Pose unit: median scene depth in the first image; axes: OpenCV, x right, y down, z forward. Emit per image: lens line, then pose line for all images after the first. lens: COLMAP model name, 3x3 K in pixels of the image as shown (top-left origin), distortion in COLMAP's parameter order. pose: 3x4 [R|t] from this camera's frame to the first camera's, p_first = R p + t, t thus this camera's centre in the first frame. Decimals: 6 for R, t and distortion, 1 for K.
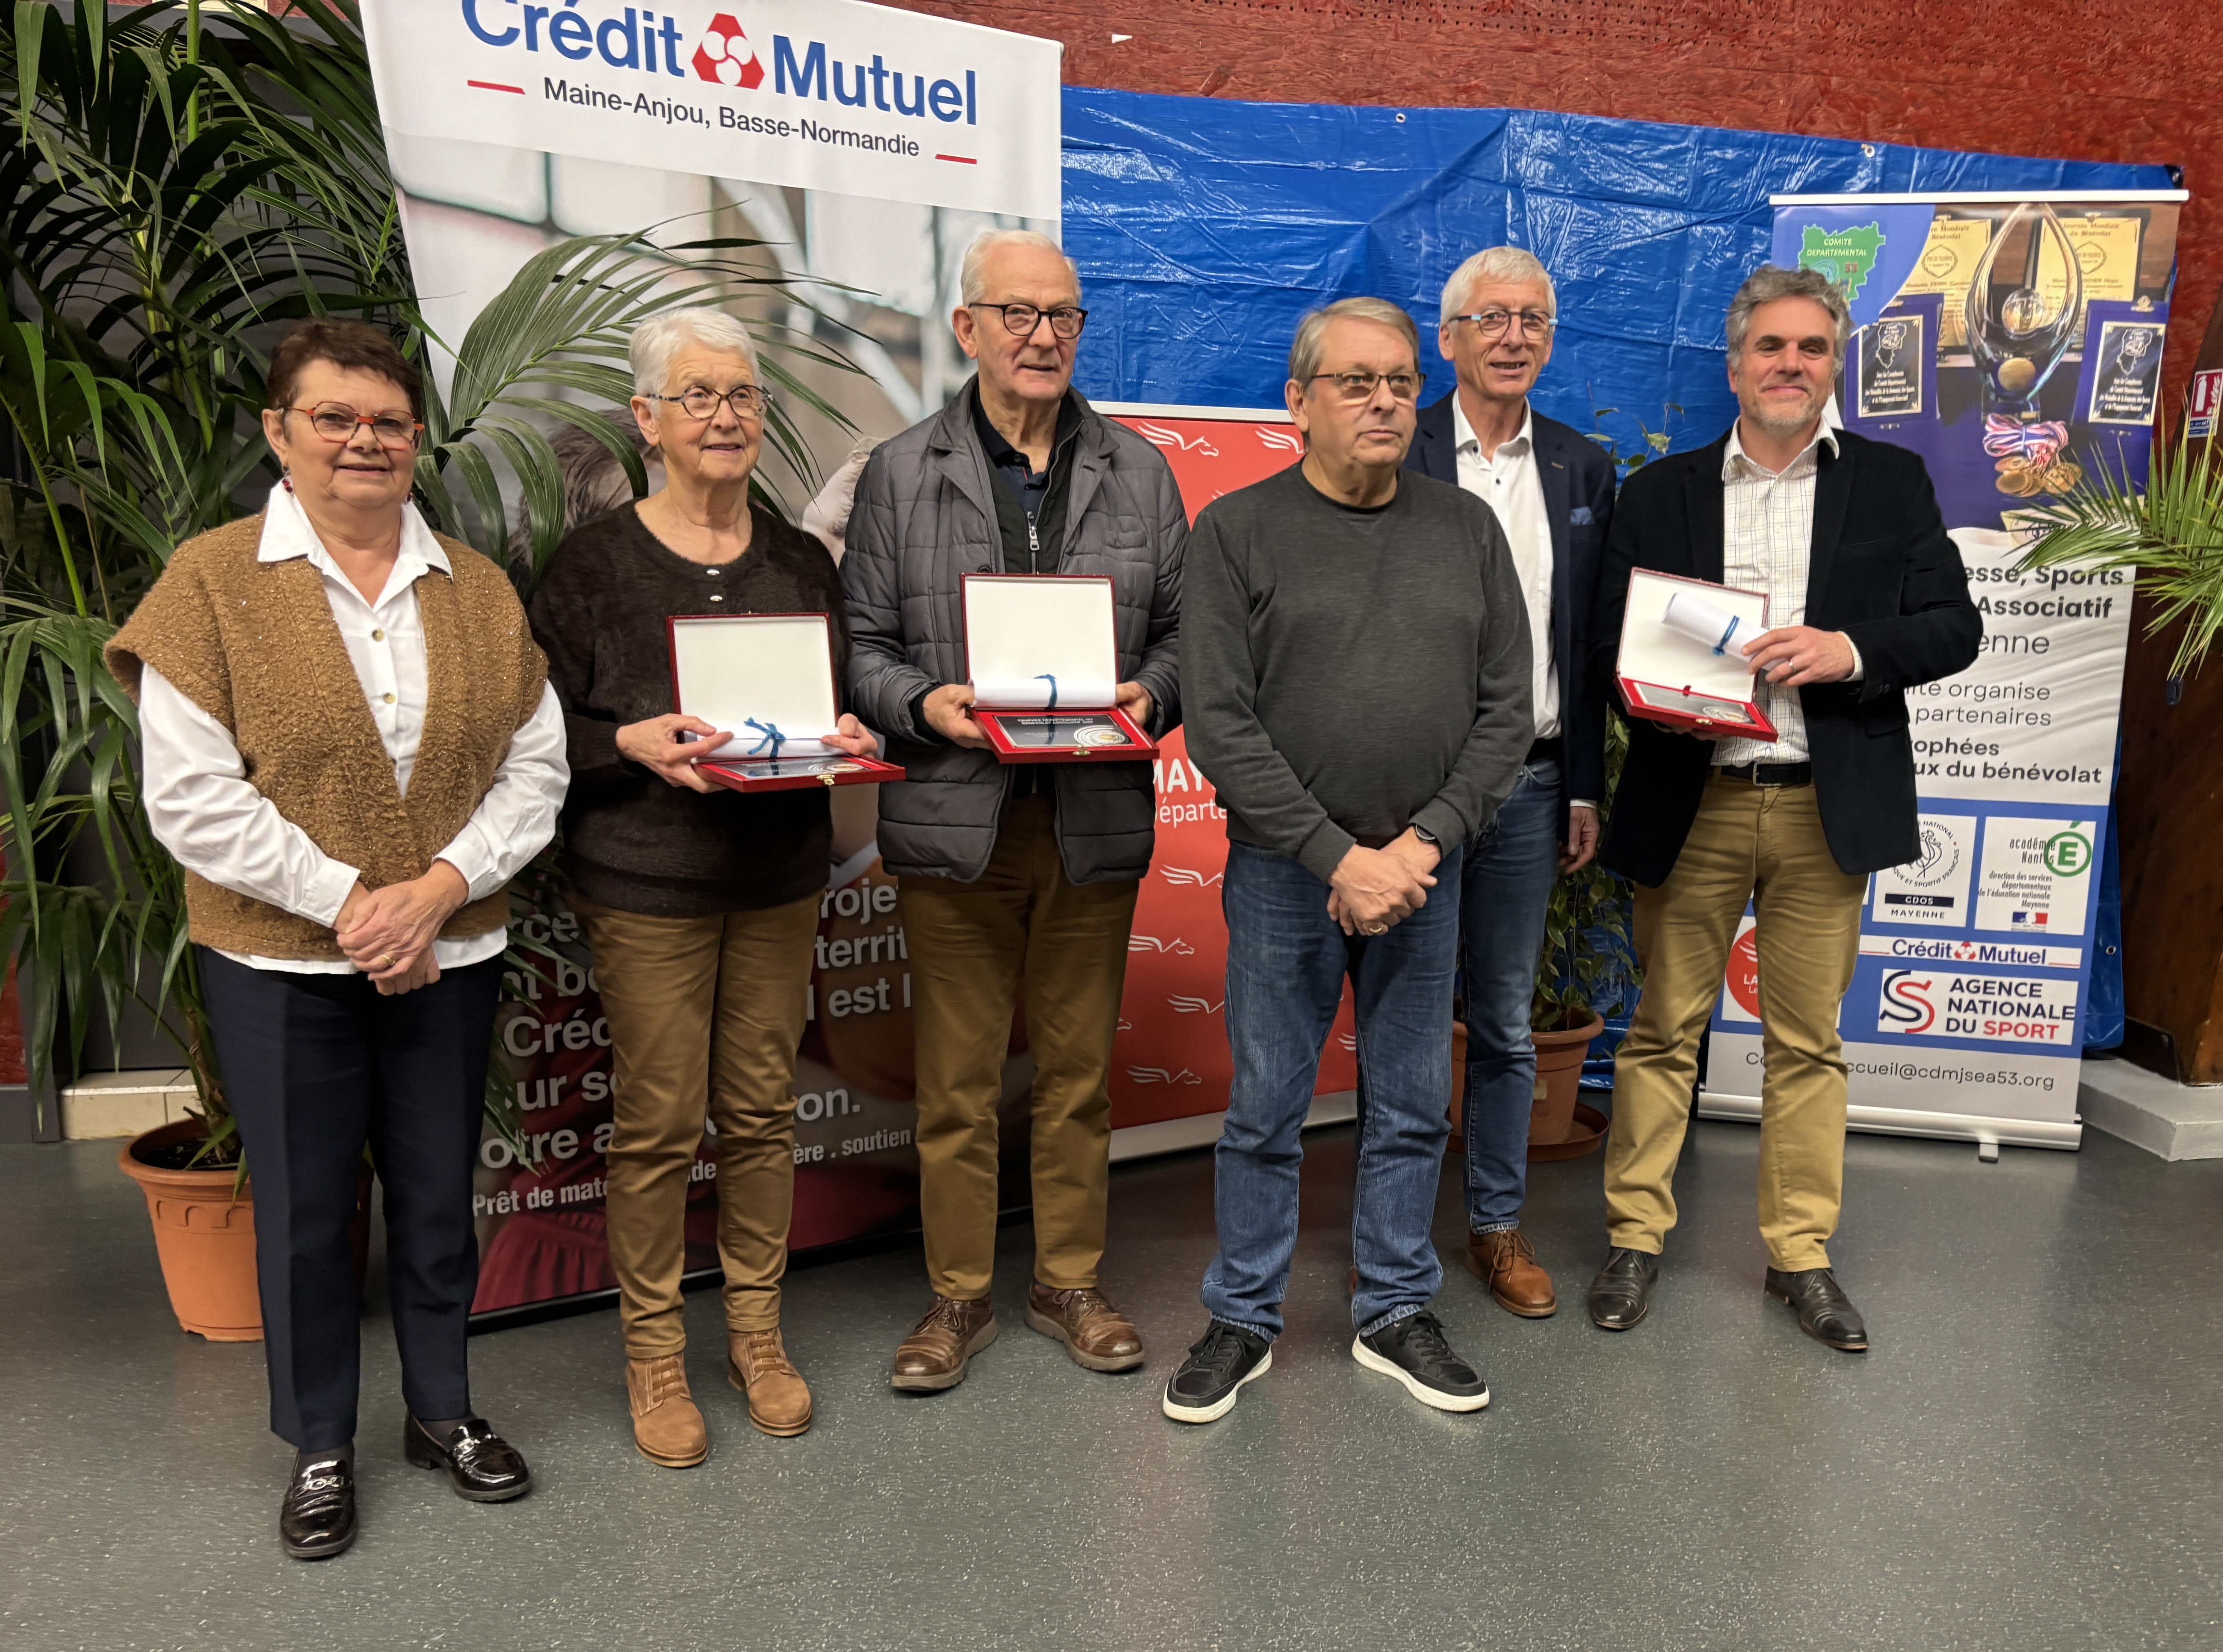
lens RADIAL K [[1911.2, 0, 1264.1], [0, 1911.2, 931.4], [0, 0, 1]] dist [0.009796, 0.040669]
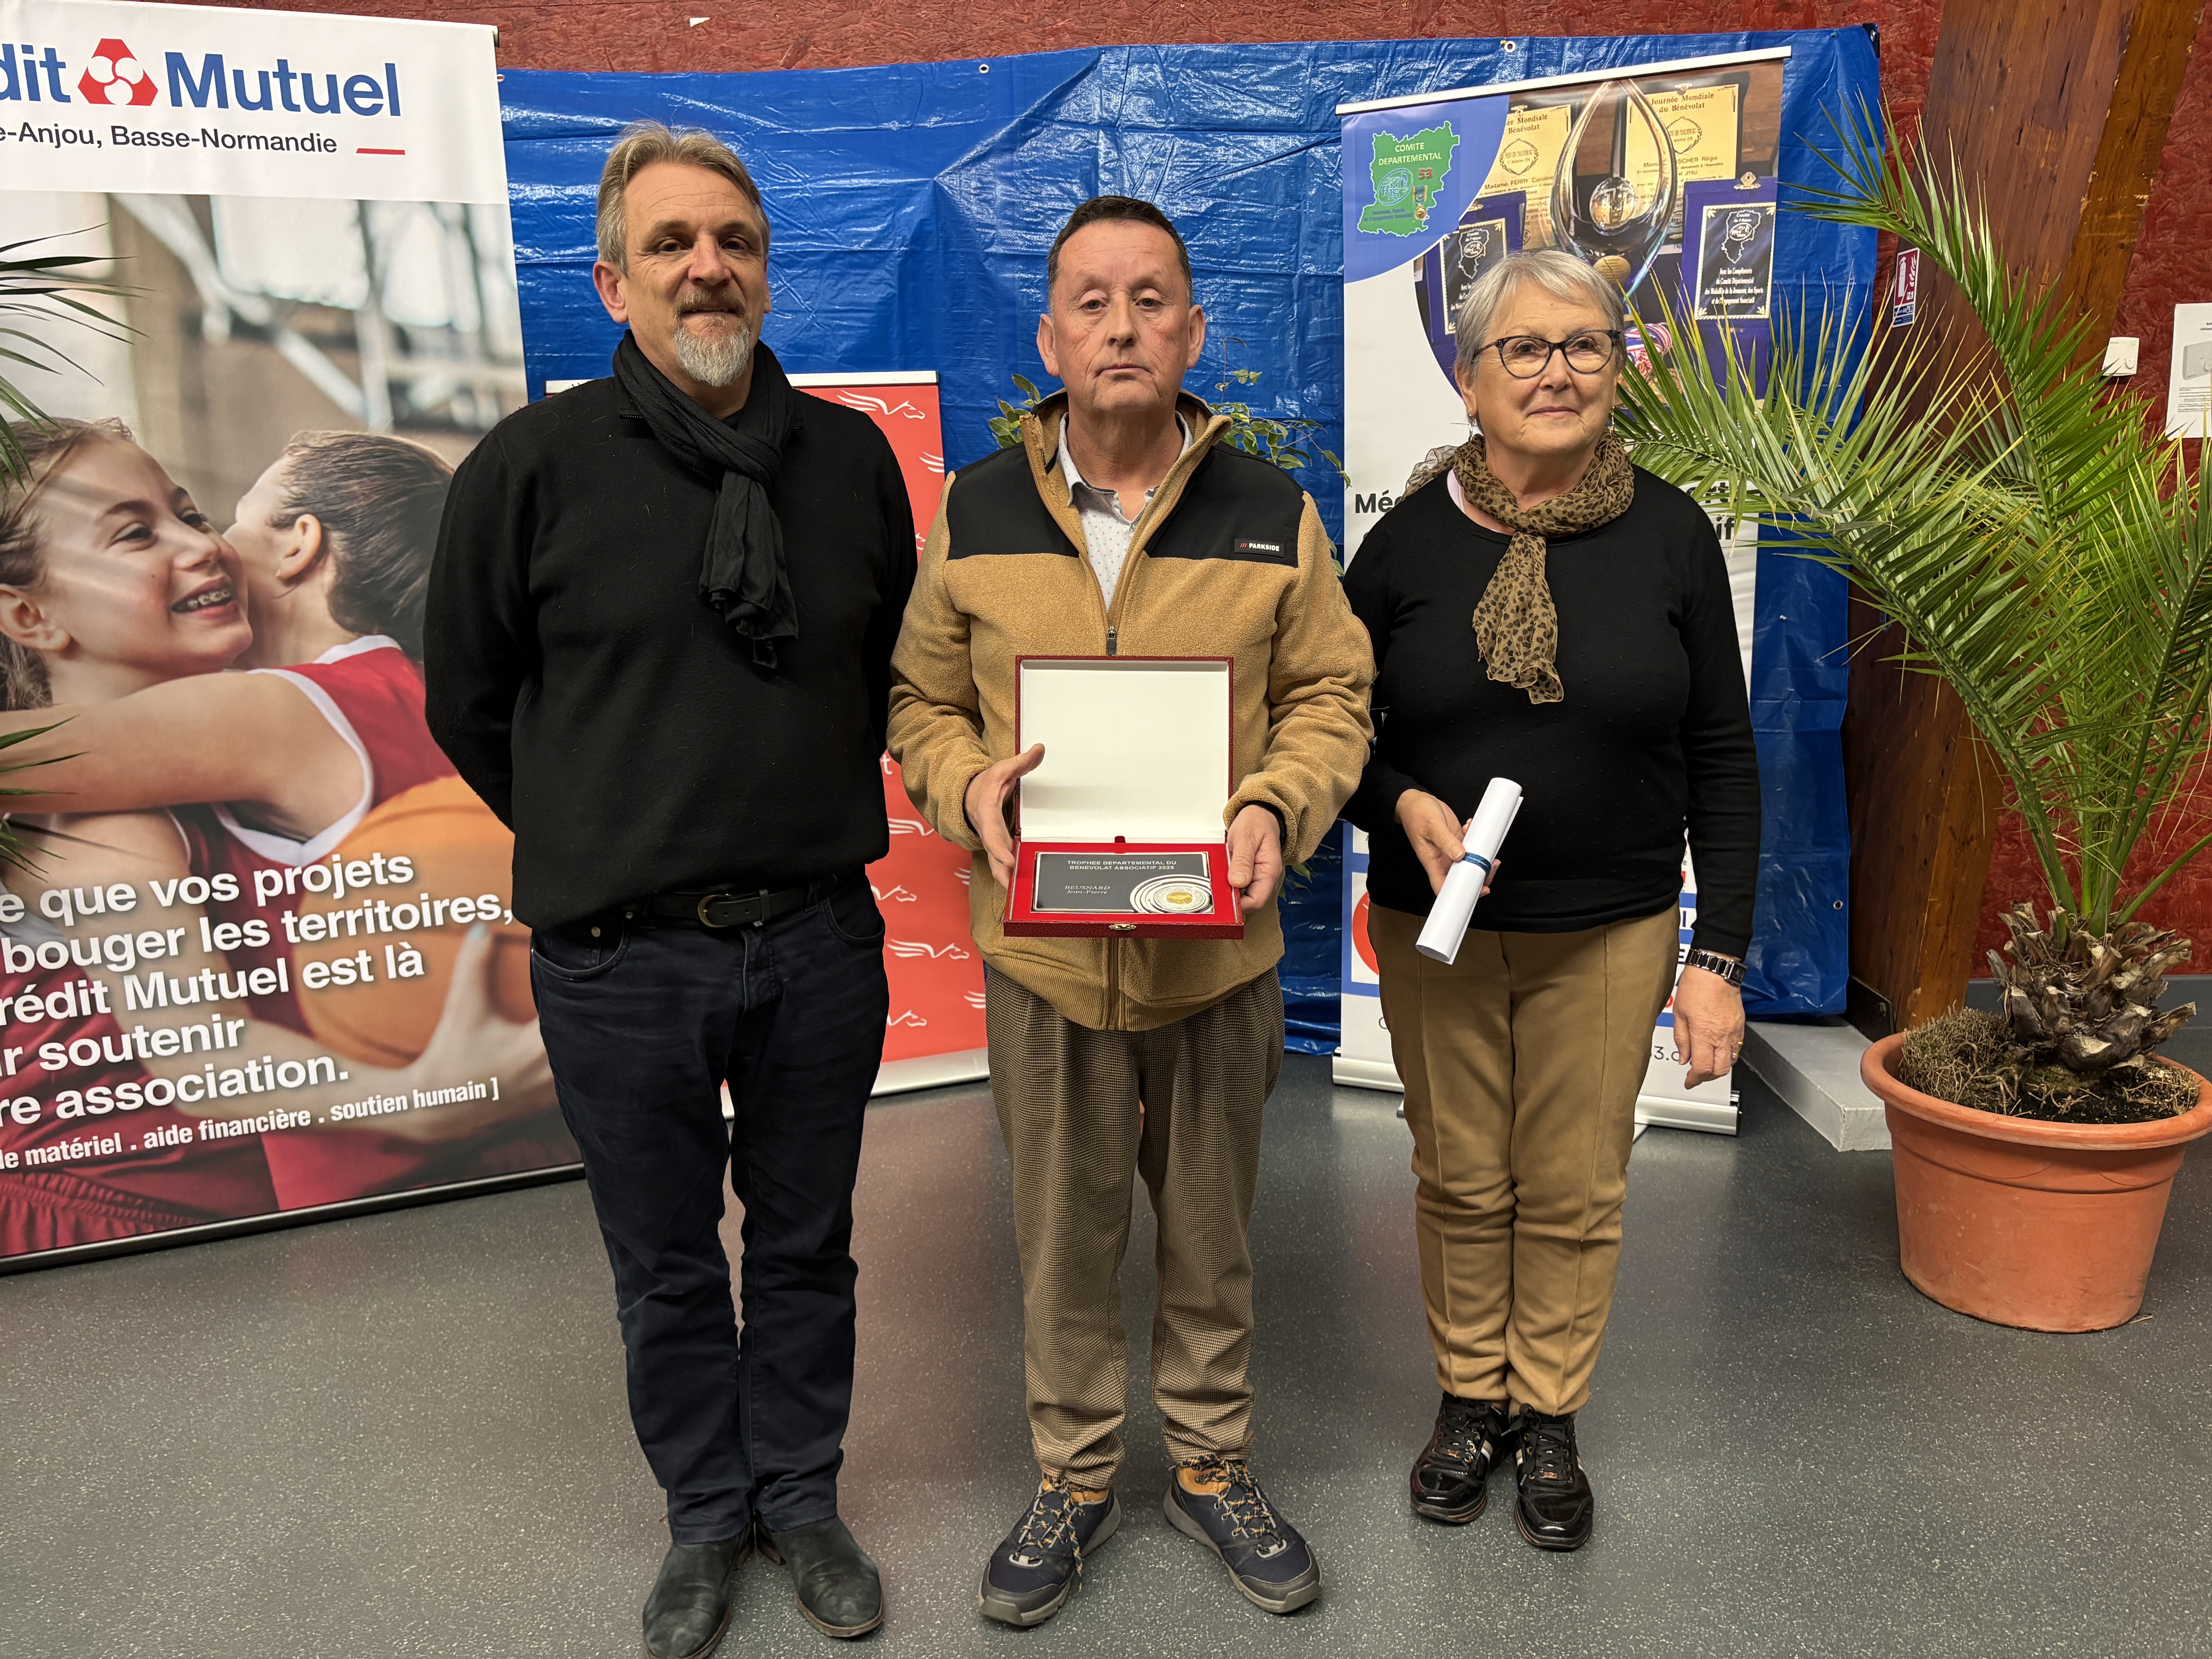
lens RADIAL K [[1660.8, 0, 1101.7], [0, 1660.8, 846.3], [0, 0, 1]] dist [0.037346, -0.032474]
pose [[0.970757, -0.007098, -0.239959, 0.345371], [0.007948, 0.999965, 0.002571, -0.026569], [0.239933, -0.004403, 0.970780, 0.183190]]
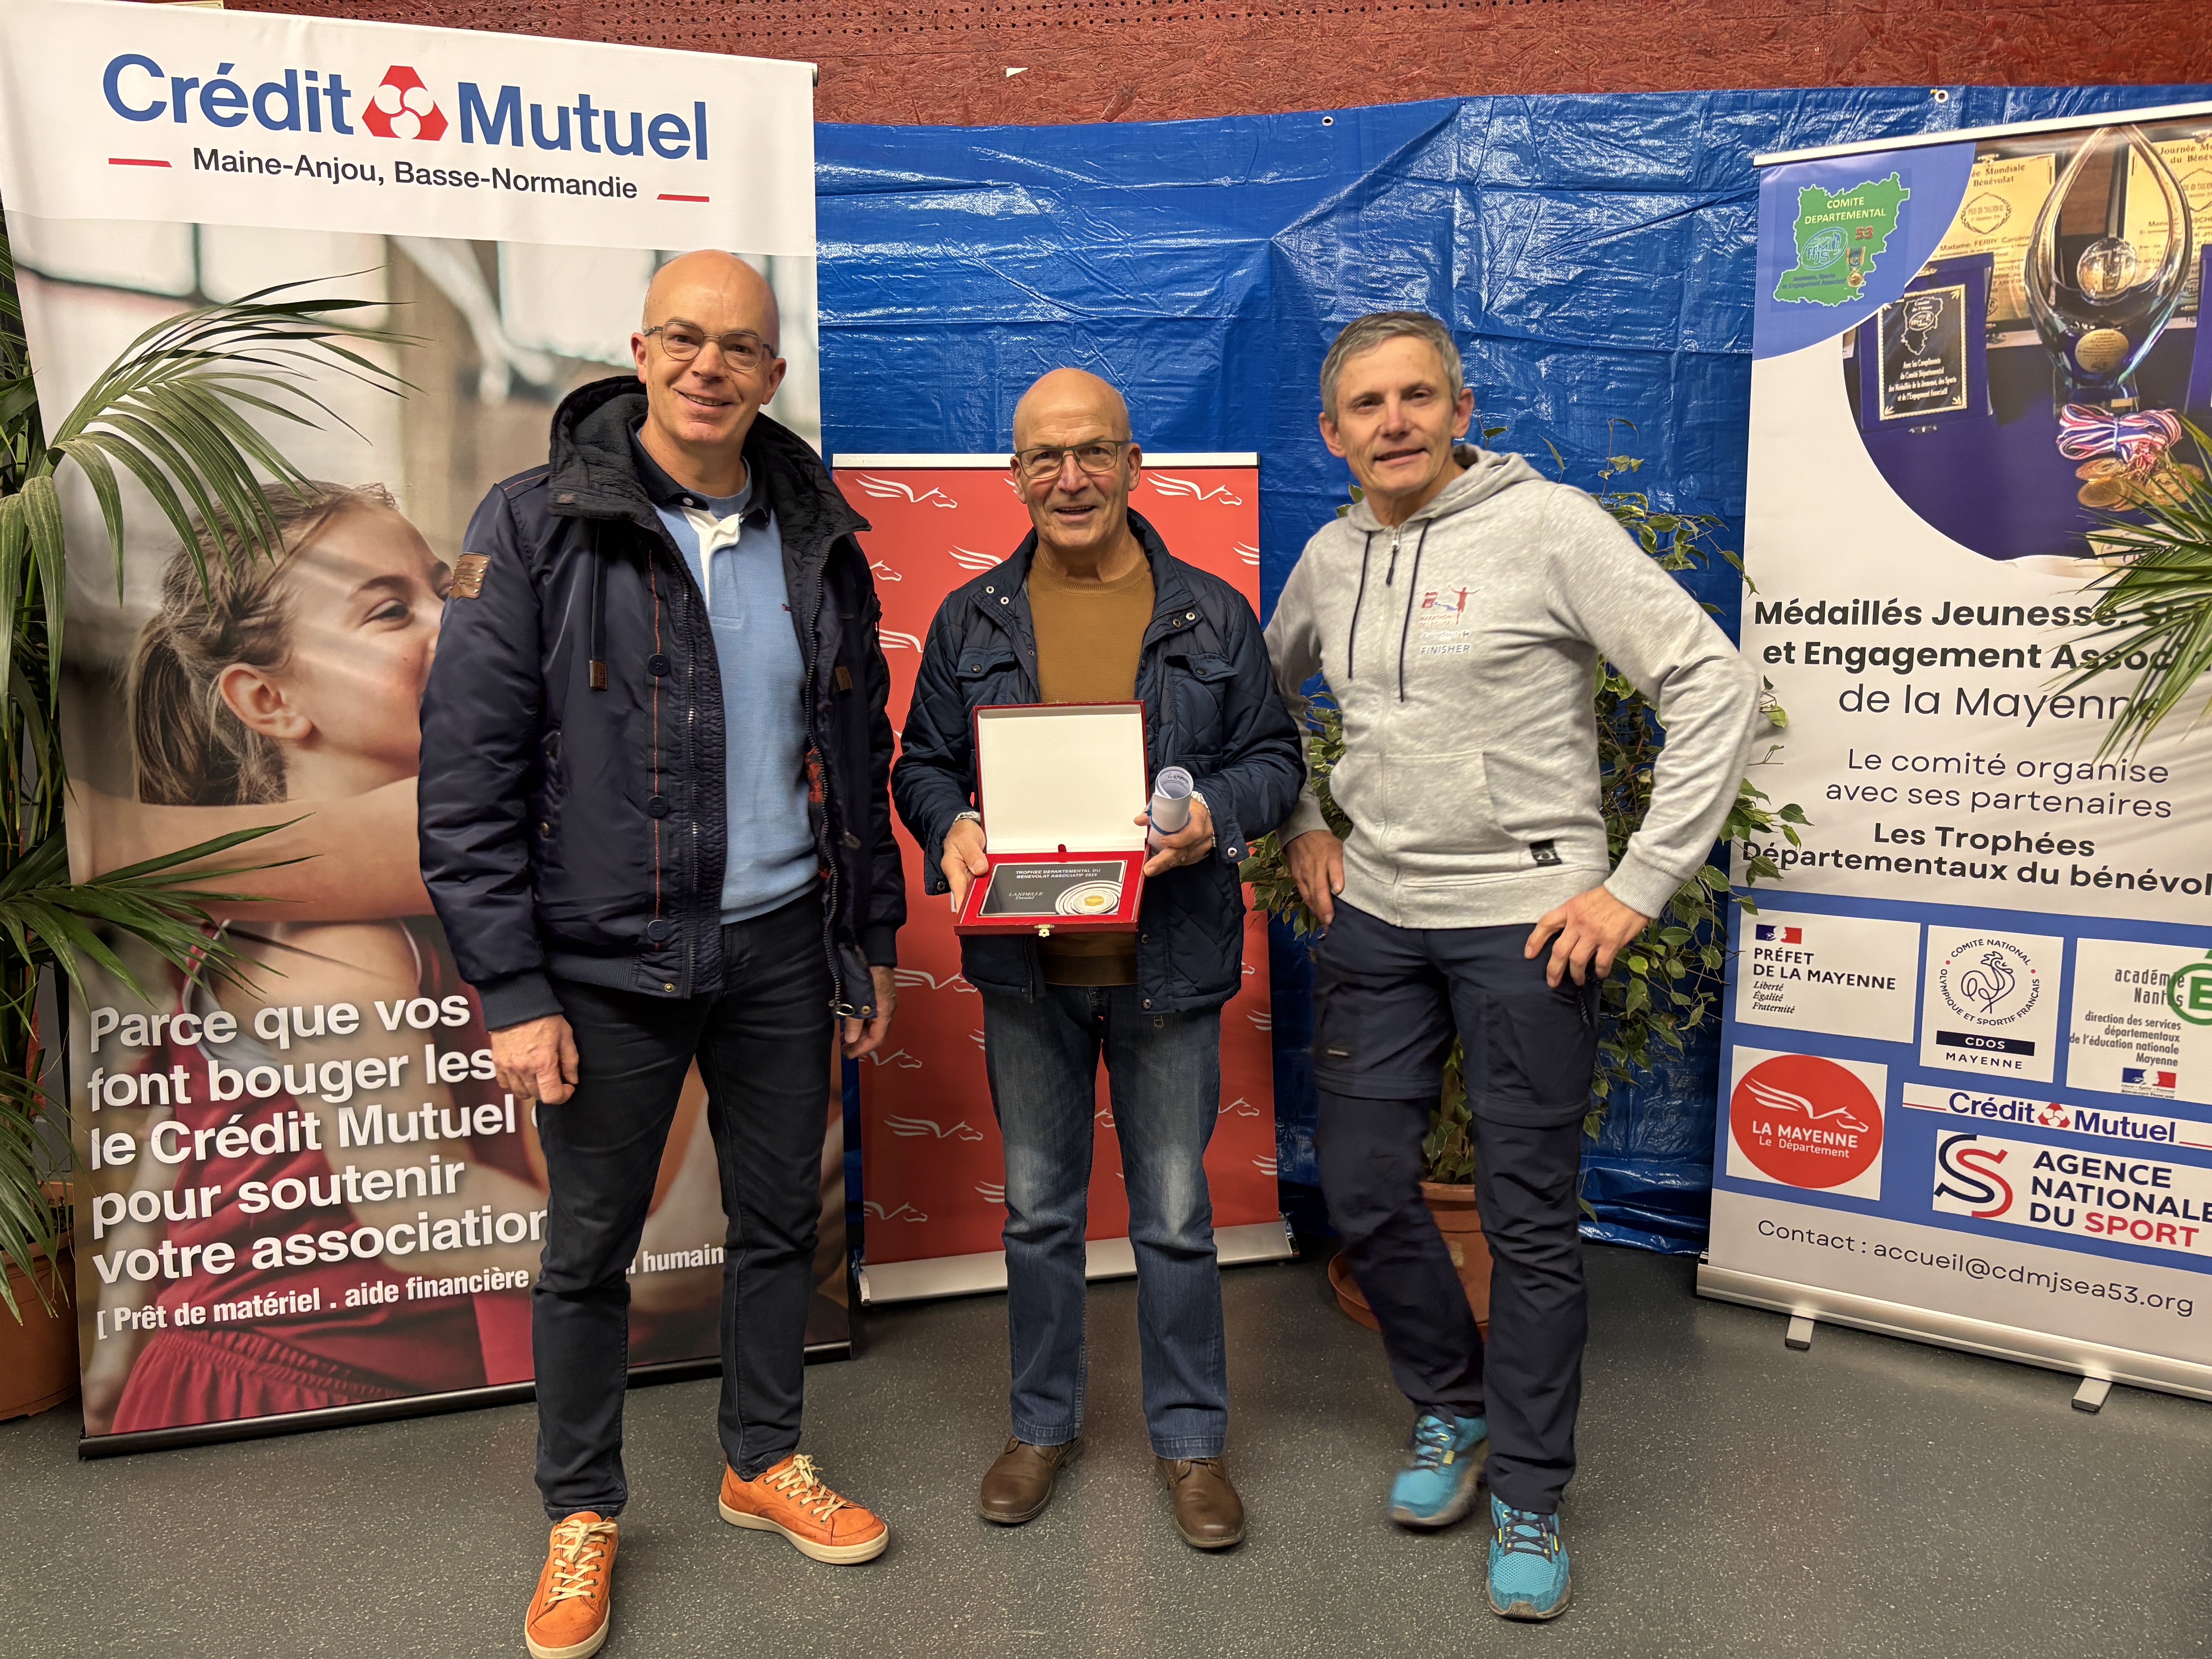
lens RADIAL K [[1660.8, 0, 1132.3], [0, 1660.8, 818.6], [0, 0, 1]] dist [0.037346, -0.032474]
pose [[0.946211, 0.015533, -0.323178, 0.248186], [-0.037641, 0.997349, -0.062272, -0.053863], [0.321355, 0.071087, 0.944287, 0.275466]]
